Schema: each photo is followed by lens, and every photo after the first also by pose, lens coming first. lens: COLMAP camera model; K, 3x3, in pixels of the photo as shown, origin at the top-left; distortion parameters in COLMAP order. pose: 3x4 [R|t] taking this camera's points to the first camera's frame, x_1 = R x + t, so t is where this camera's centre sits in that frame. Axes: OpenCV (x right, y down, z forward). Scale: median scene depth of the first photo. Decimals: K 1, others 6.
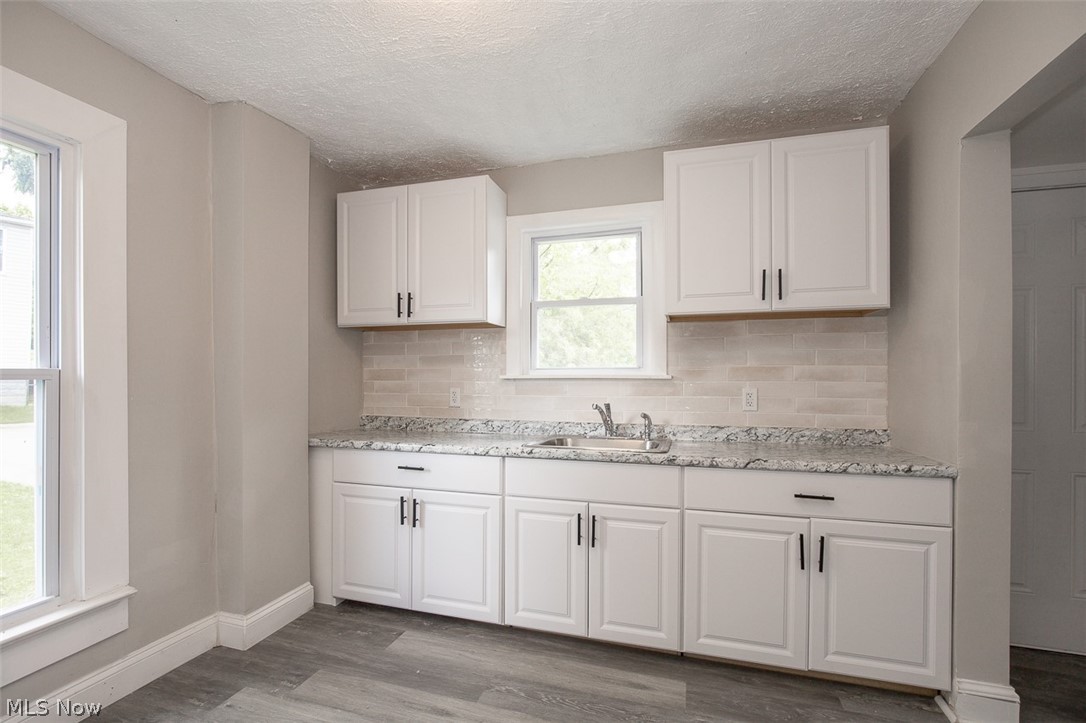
lens RADIAL K [[502.9, 0, 534.7], [0, 502.9, 379.8], [0, 0, 1]] dist [-0.008737, 0.000459]
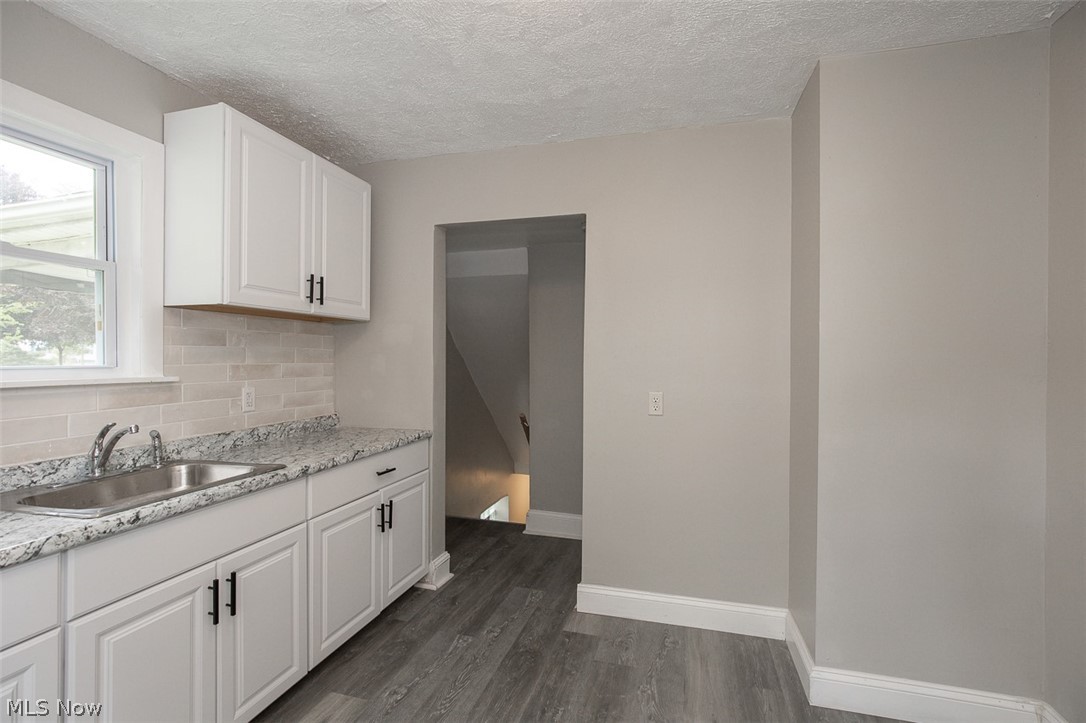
lens RADIAL K [[502.9, 0, 546.0], [0, 502.9, 359.3], [0, 0, 1]] dist [-0.008737, 0.000459]
pose [[-0.028074, -0.003376, 0.999600, -0.575200], [0.003541, 0.999988, 0.003477, -0.040789], [-0.999600, 0.003637, -0.028061, 0.508321]]
